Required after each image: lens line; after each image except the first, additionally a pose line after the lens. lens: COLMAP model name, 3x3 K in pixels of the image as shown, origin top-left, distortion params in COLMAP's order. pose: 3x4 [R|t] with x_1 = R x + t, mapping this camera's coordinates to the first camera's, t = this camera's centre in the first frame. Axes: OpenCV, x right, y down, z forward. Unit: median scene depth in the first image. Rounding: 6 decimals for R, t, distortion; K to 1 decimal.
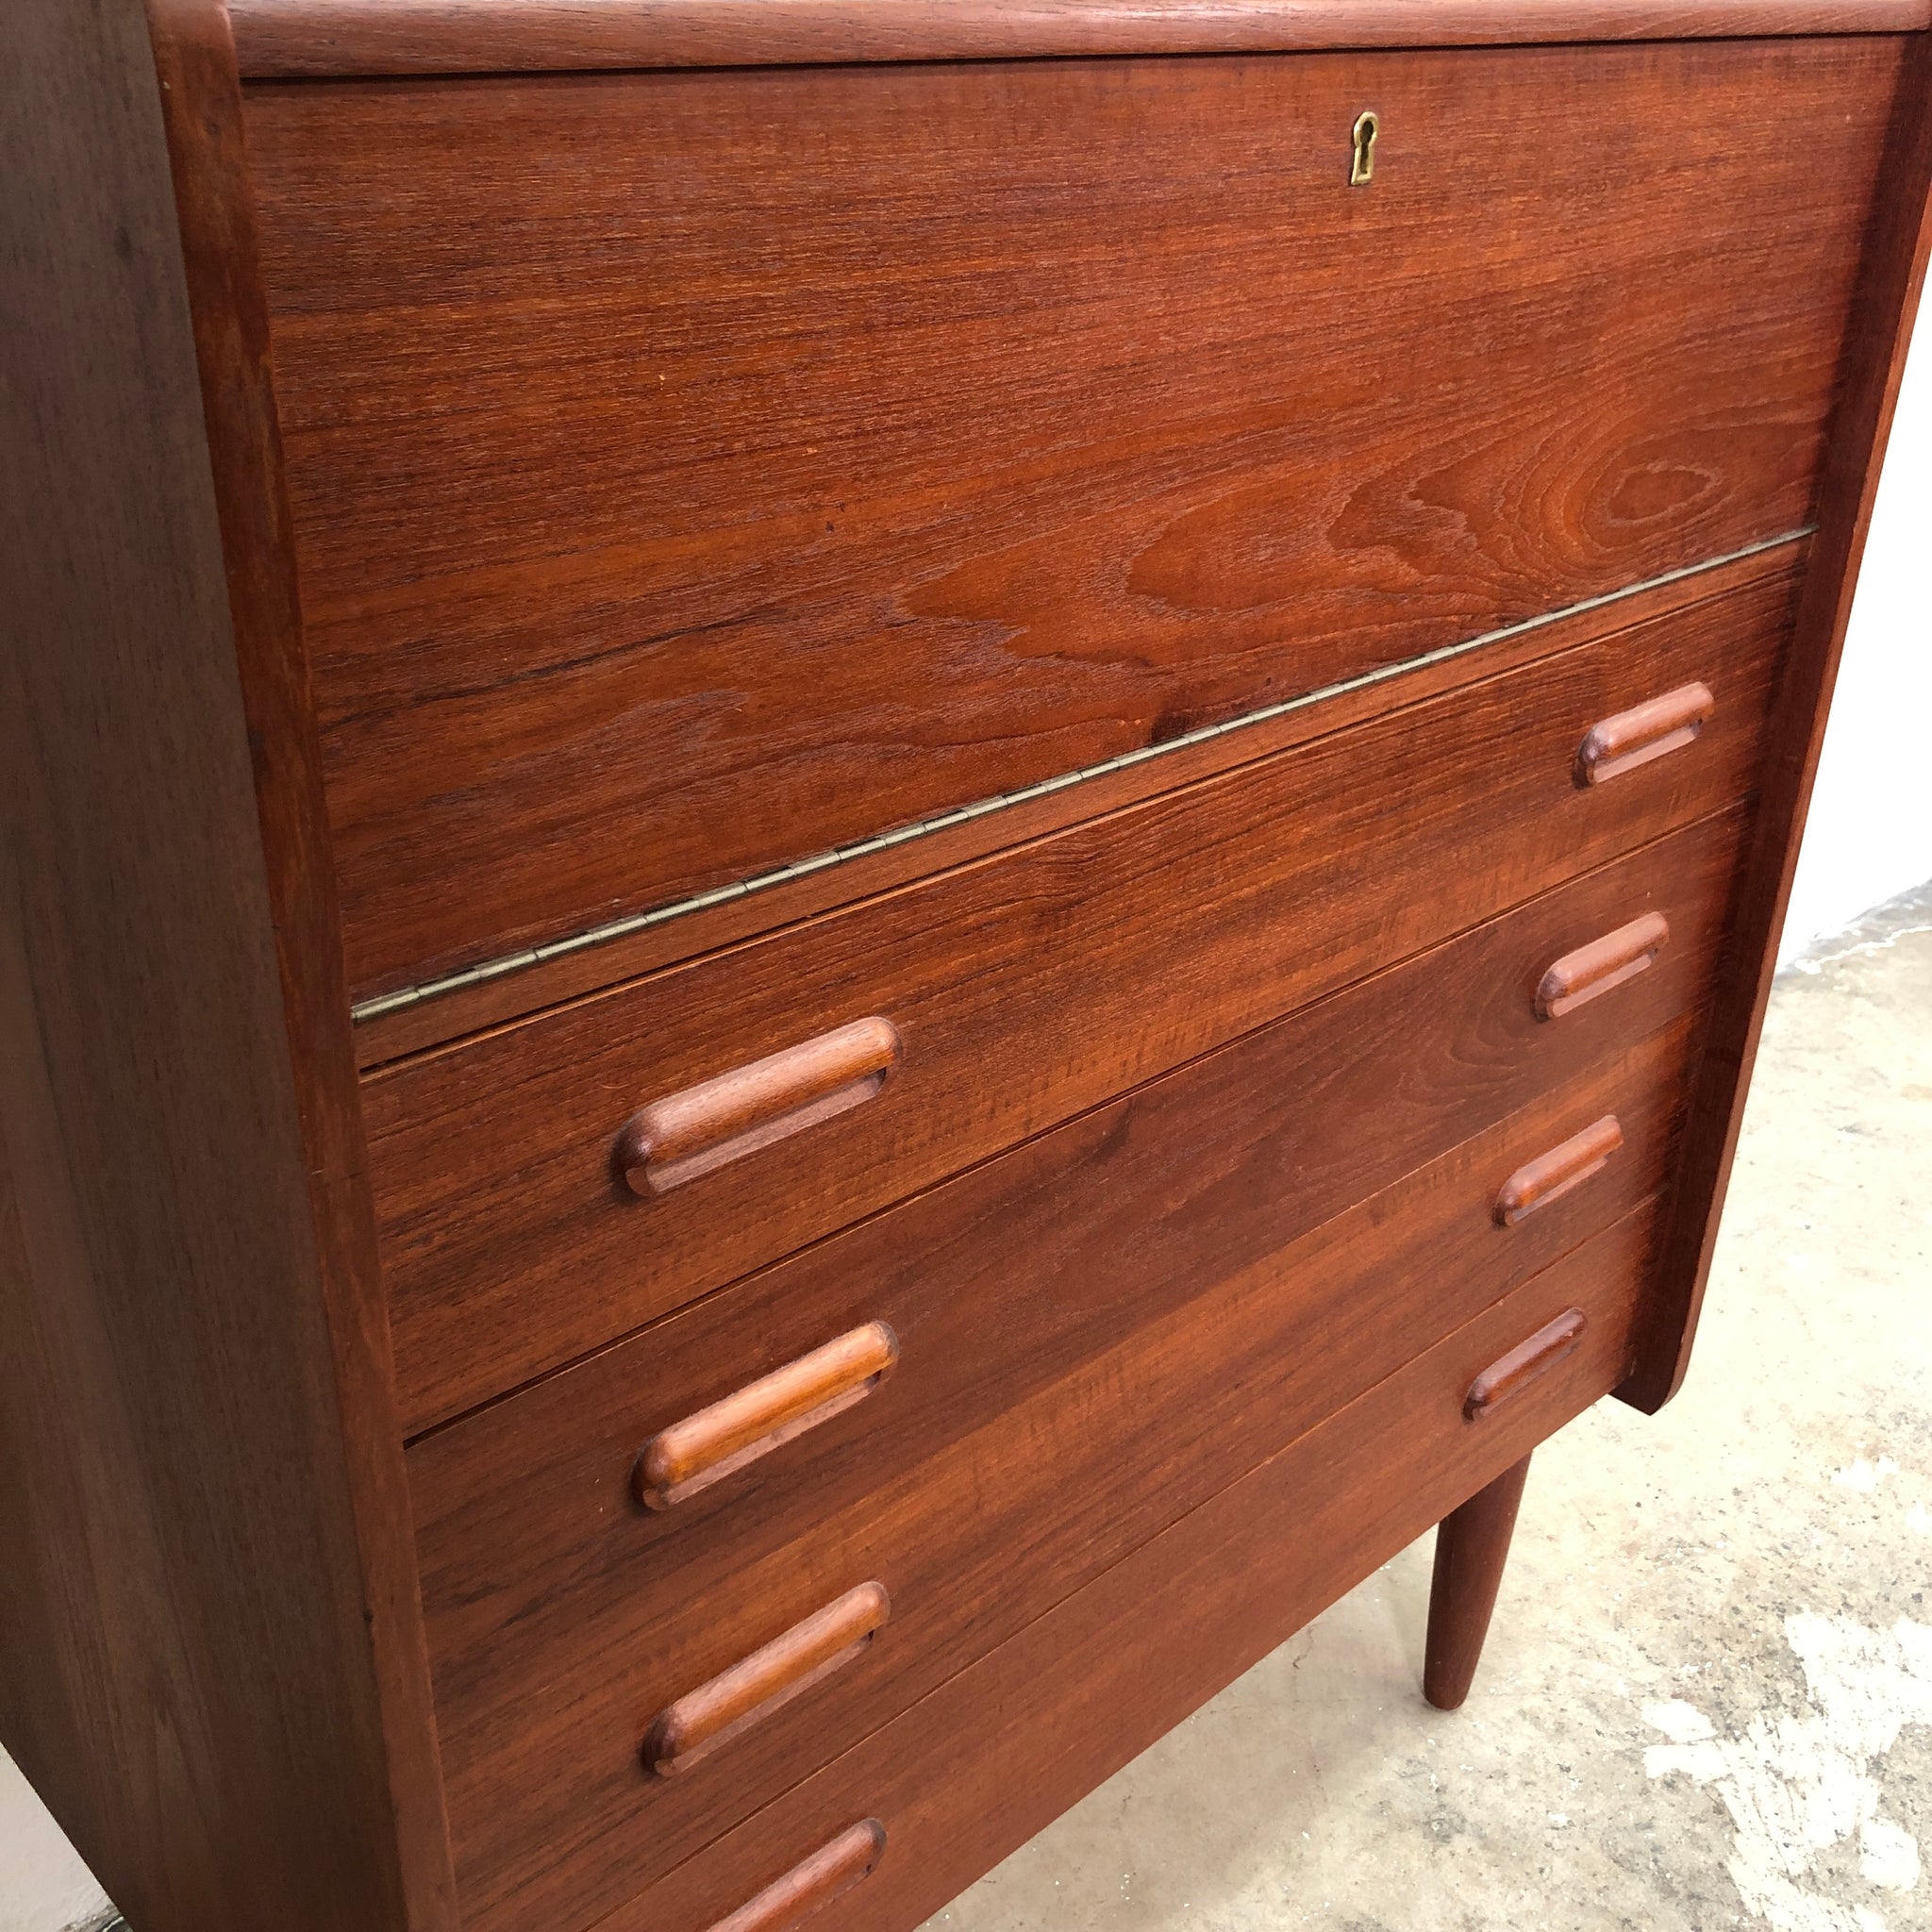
lens RADIAL K [[2119.9, 0, 975.7], [0, 2119.9, 963.3], [0, 0, 1]] dist [-0.047371, 0.122863]
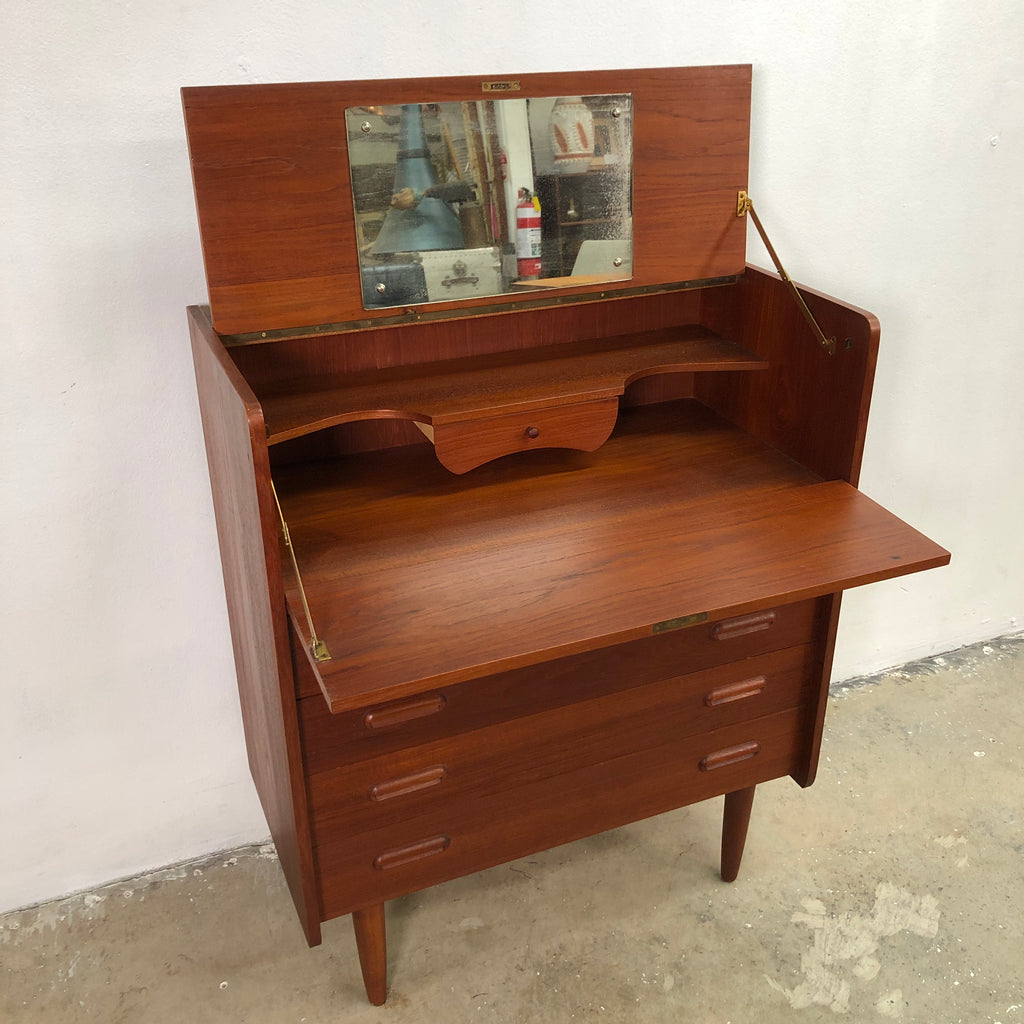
lens RADIAL K [[1123.6, 0, 517.1], [0, 1123.6, 510.5], [0, 0, 1]] dist [-0.047371, 0.122863]
pose [[0.937198, 0.131494, -0.323063, 0.386517], [-0.131661, 0.991063, 0.021440, -0.119370], [0.322995, 0.022441, 0.946135, -0.477947]]
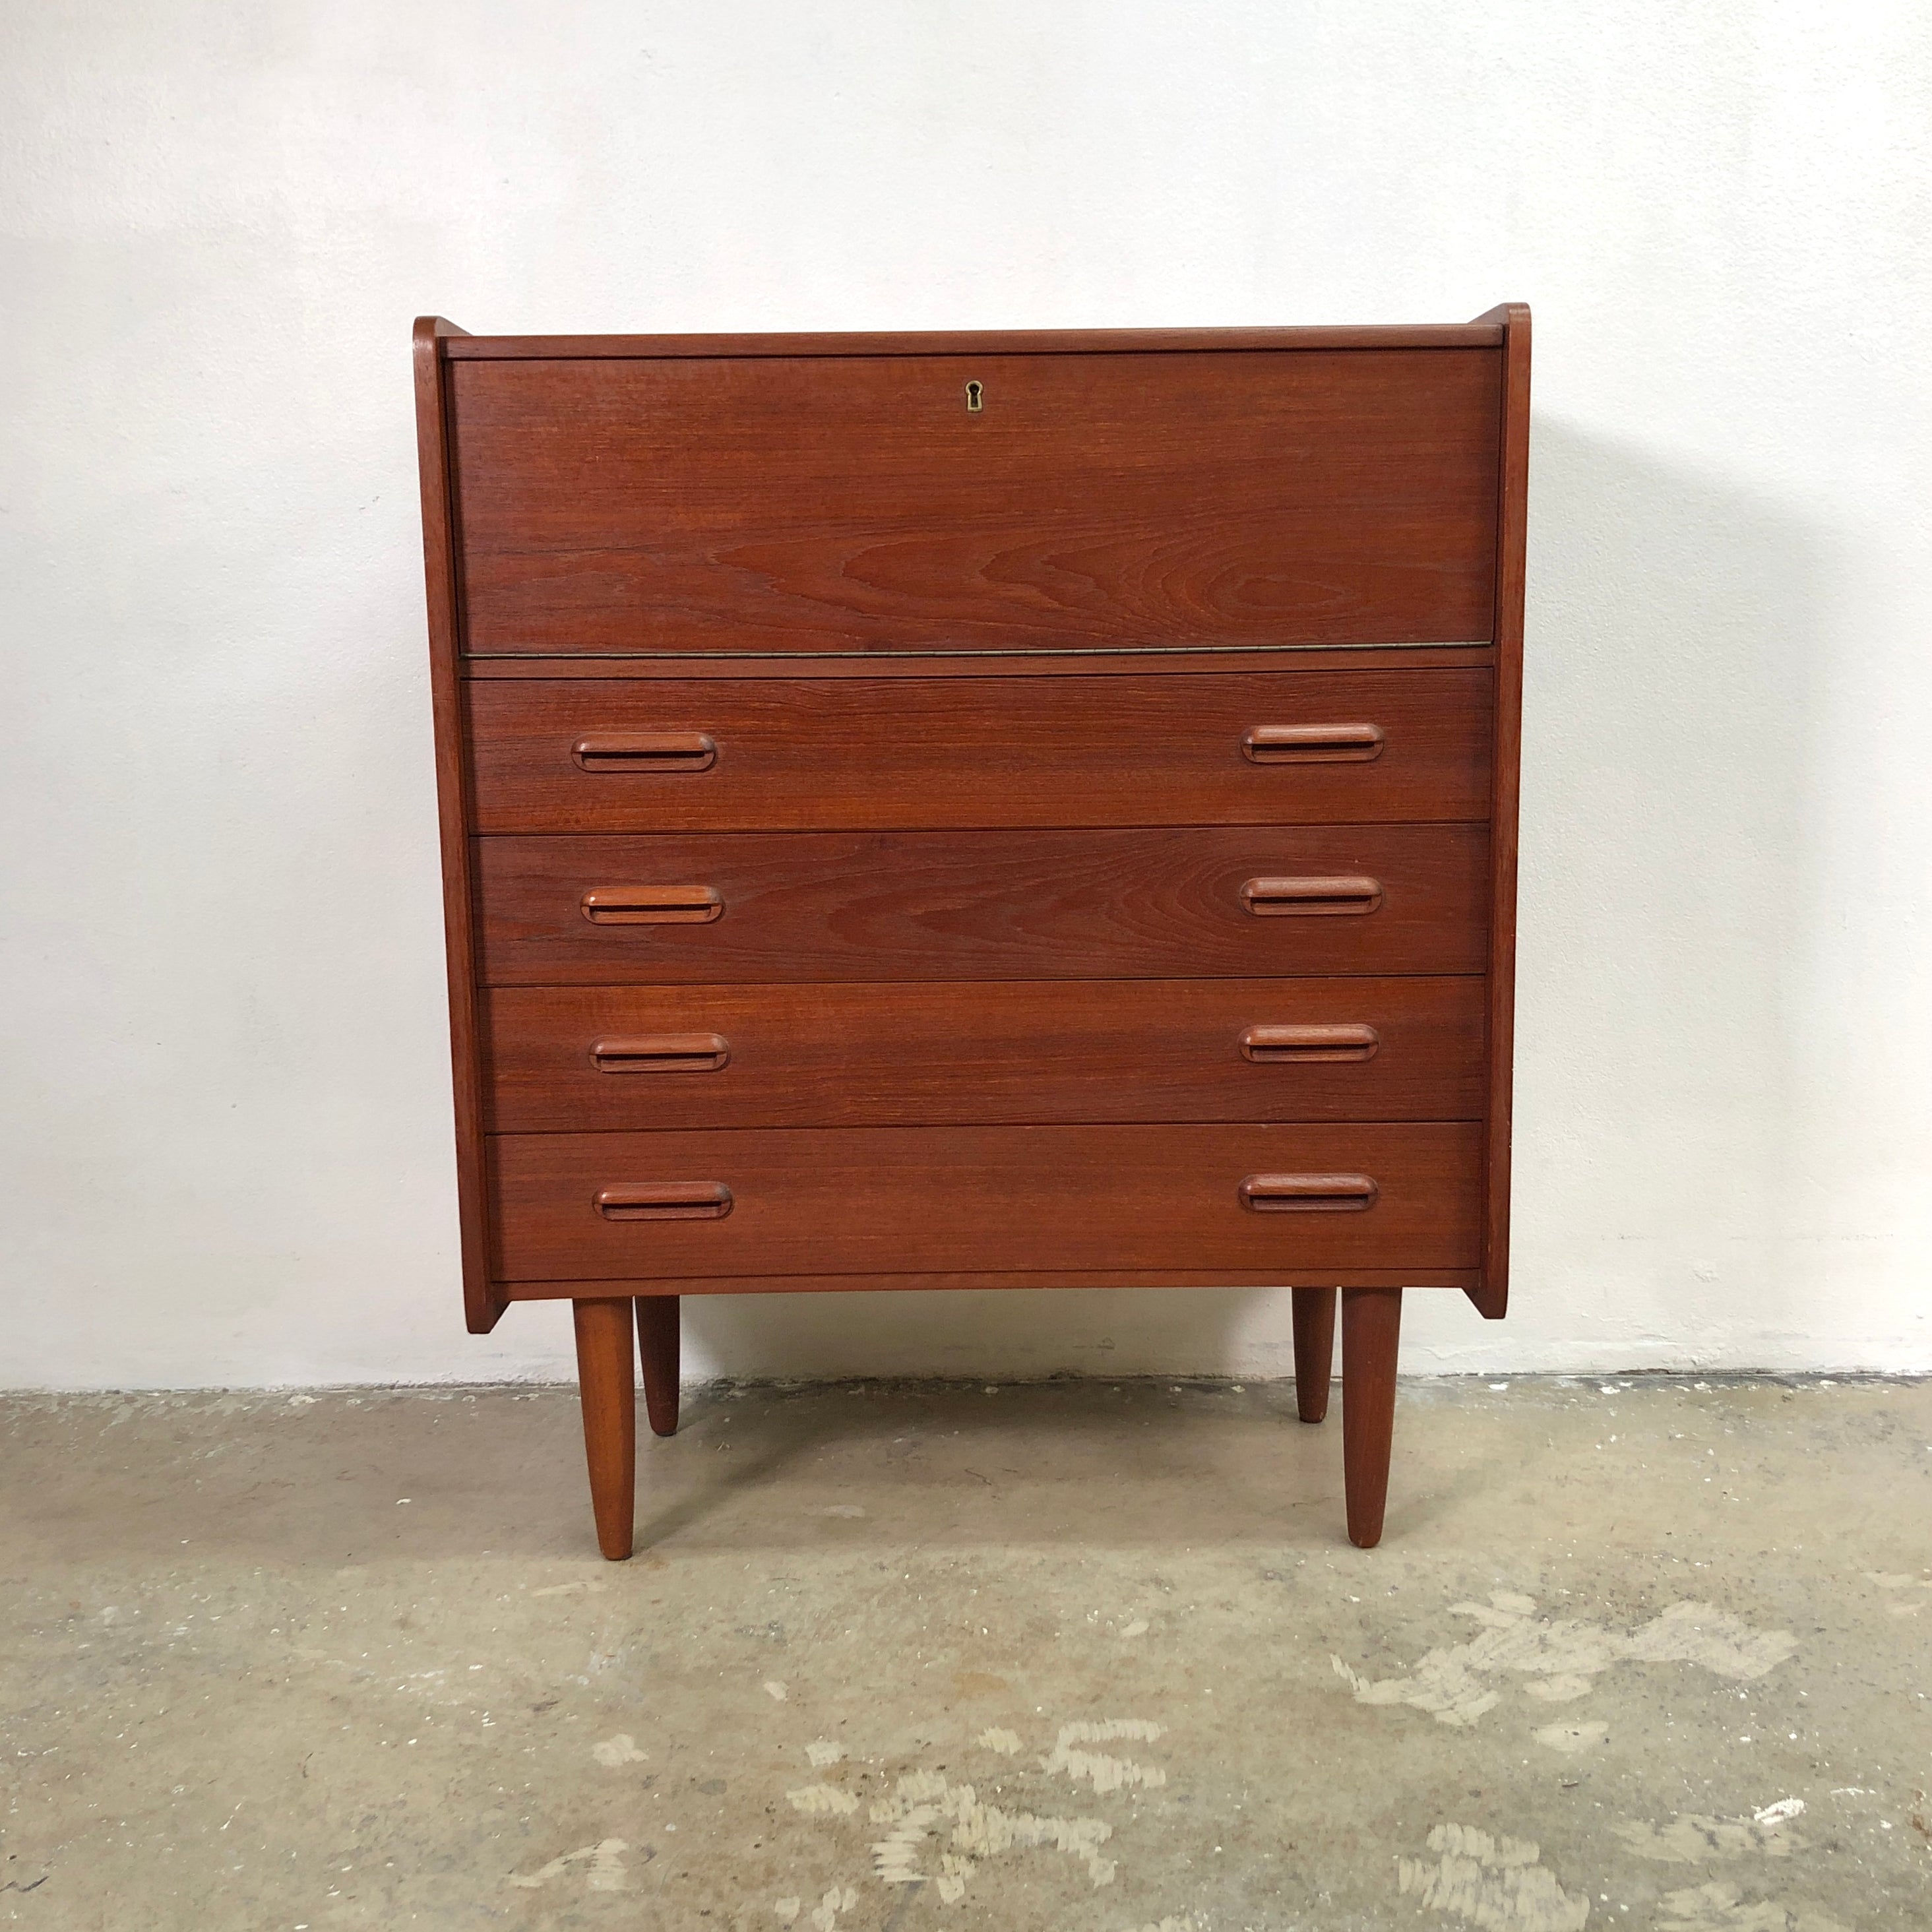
lens RADIAL K [[2149.3, 0, 966.0], [0, 2149.3, 966.0], [0, 0, 1]] dist [0.074668, -0.181711]
pose [[0.724405, 0.074423, -0.685345, 0.986854], [-0.275973, 0.942325, -0.189373, 0.348925], [0.631724, 0.326320, 0.703164, -0.239377]]
